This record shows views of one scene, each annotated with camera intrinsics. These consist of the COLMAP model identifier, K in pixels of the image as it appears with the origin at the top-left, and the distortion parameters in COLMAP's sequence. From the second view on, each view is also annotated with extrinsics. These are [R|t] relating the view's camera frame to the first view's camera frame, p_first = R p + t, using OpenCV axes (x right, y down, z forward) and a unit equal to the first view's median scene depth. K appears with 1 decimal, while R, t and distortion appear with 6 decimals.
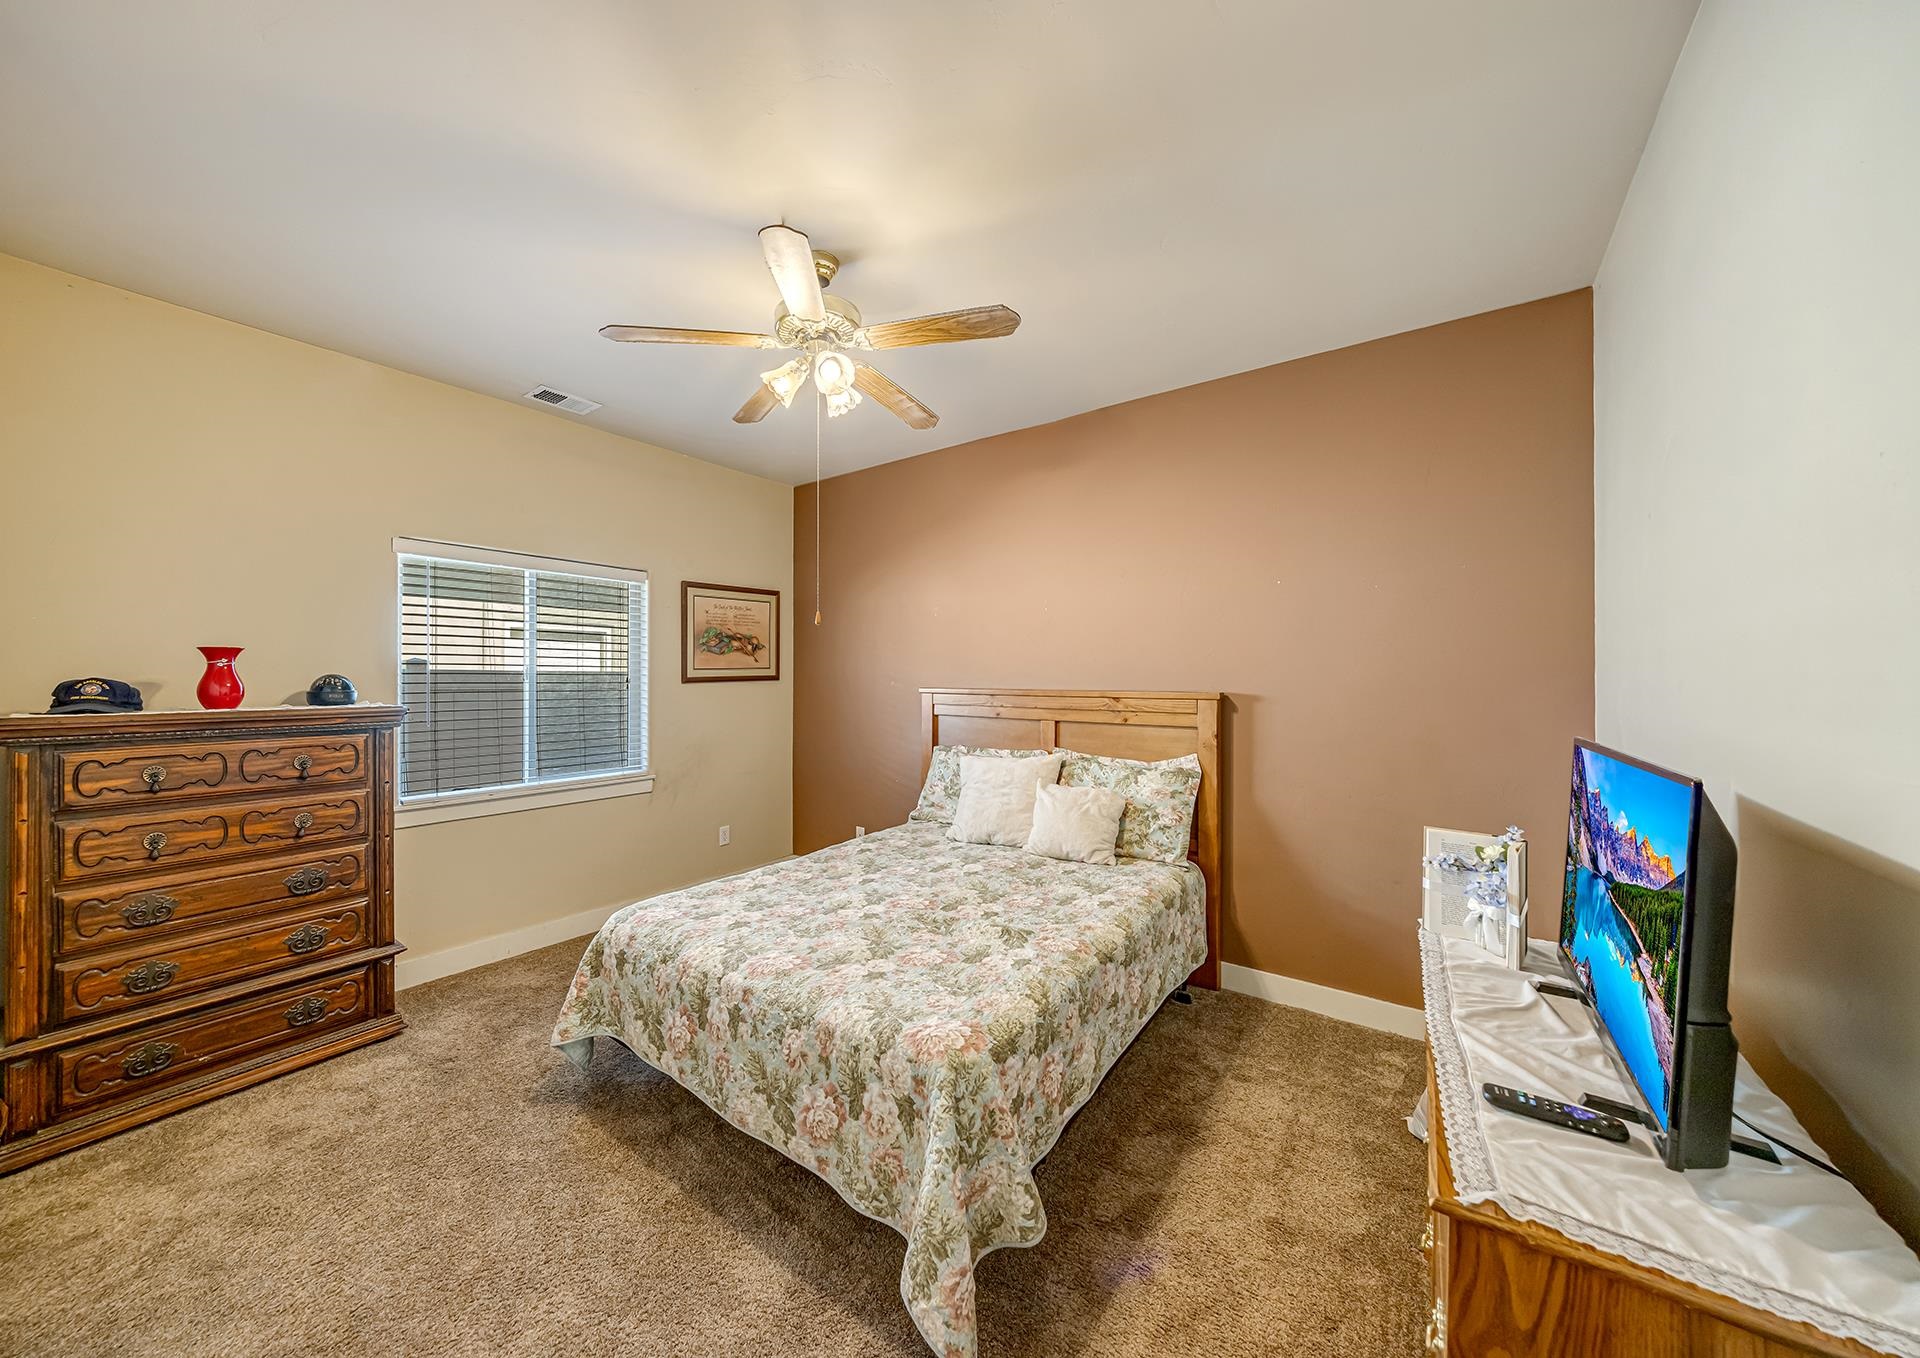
lens RADIAL K [[606.3, 0, 955.3], [0, 606.3, 668.8], [0, 0, 1]] dist [-0.000257, -0.000007]
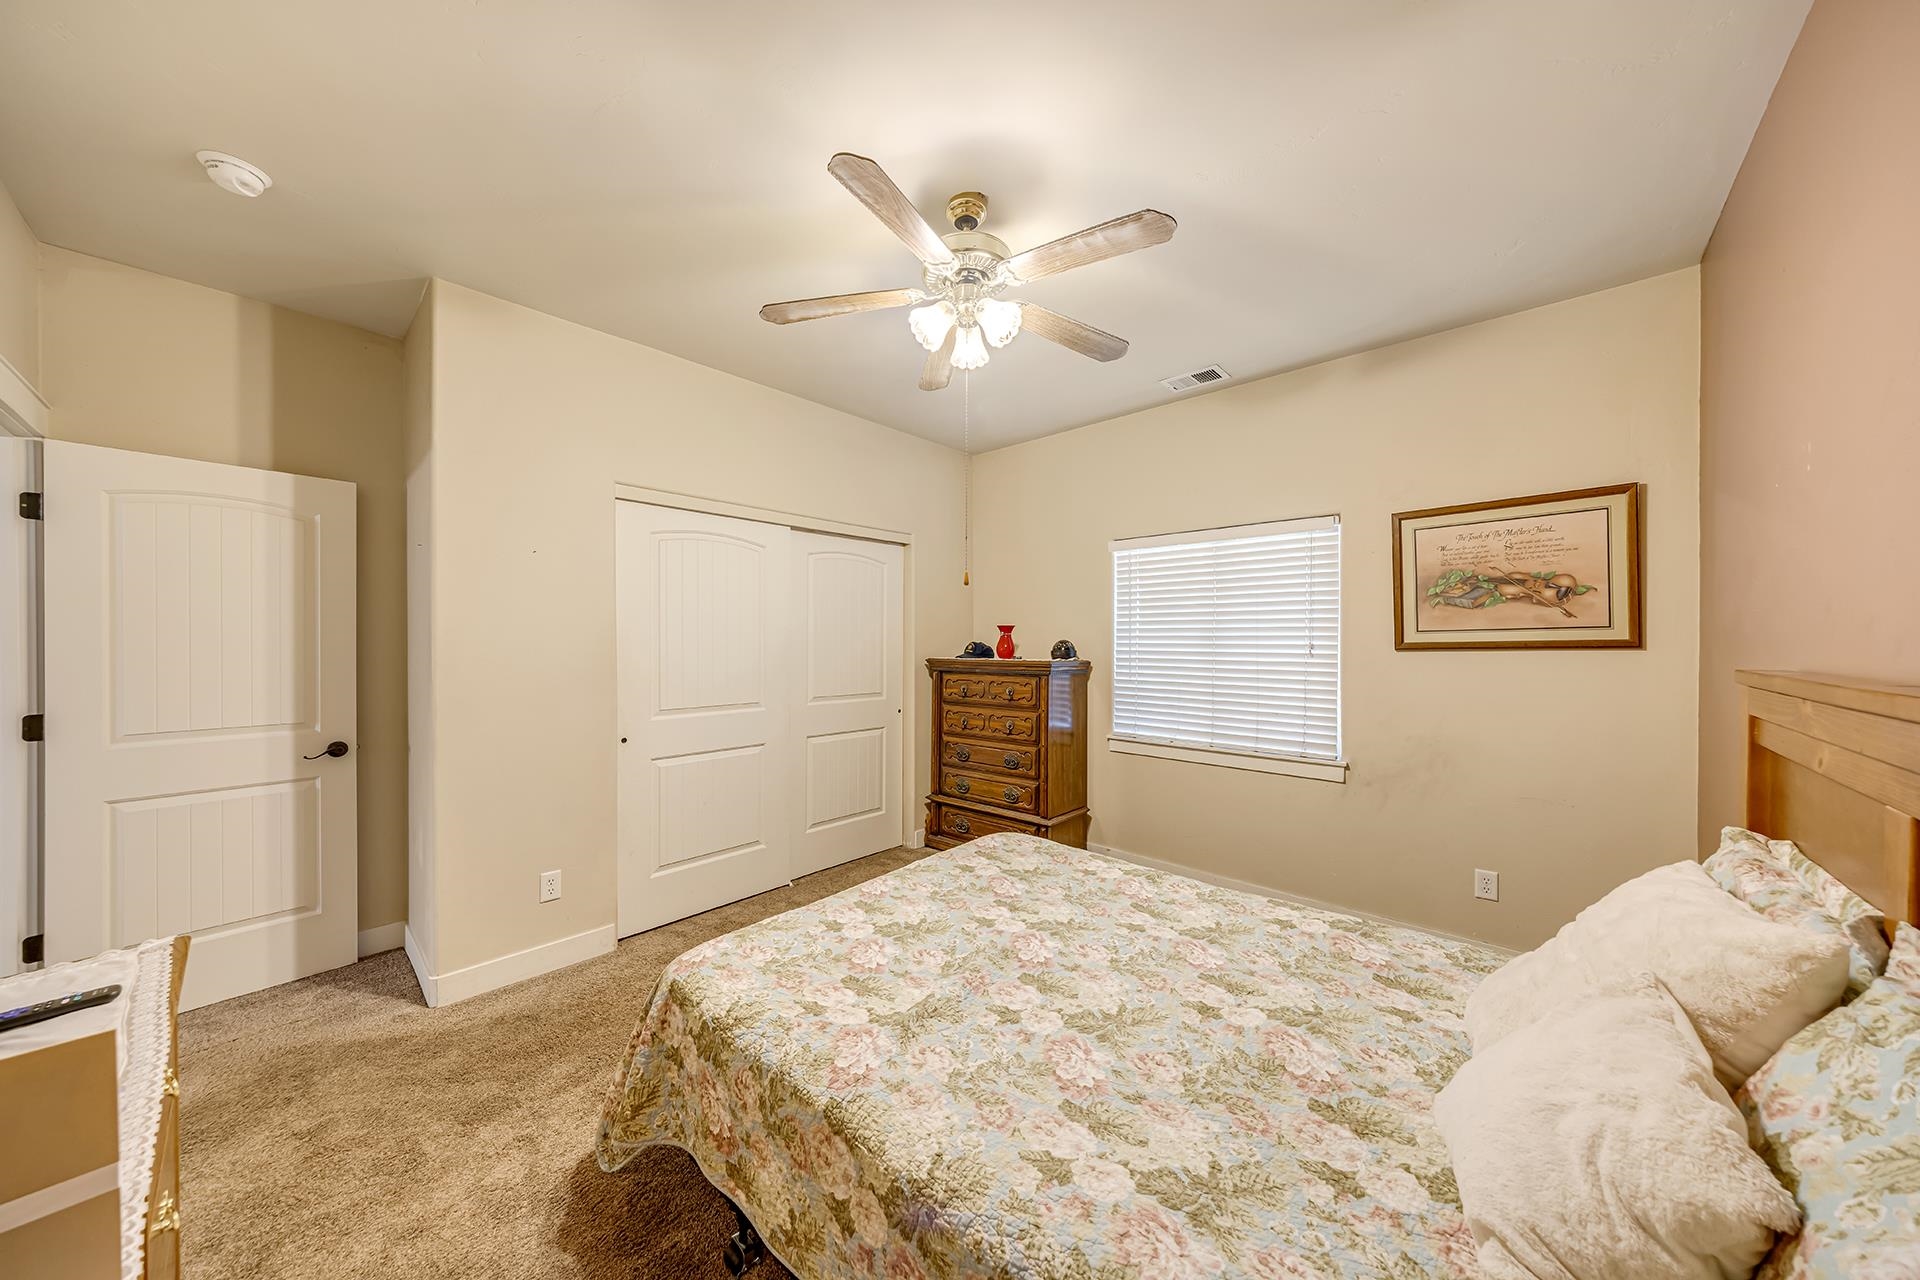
lens RADIAL K [[637.9, 0, 954.9], [0, 637.9, 639.9], [0, 0, 1]] dist [-0.003890, 0.000060]
pose [[-0.088850, -0.001052, -0.996044, 0.567726], [0.012148, 0.999924, -0.002140, 0.008802], [0.995971, -0.012290, -0.088830, 0.783893]]
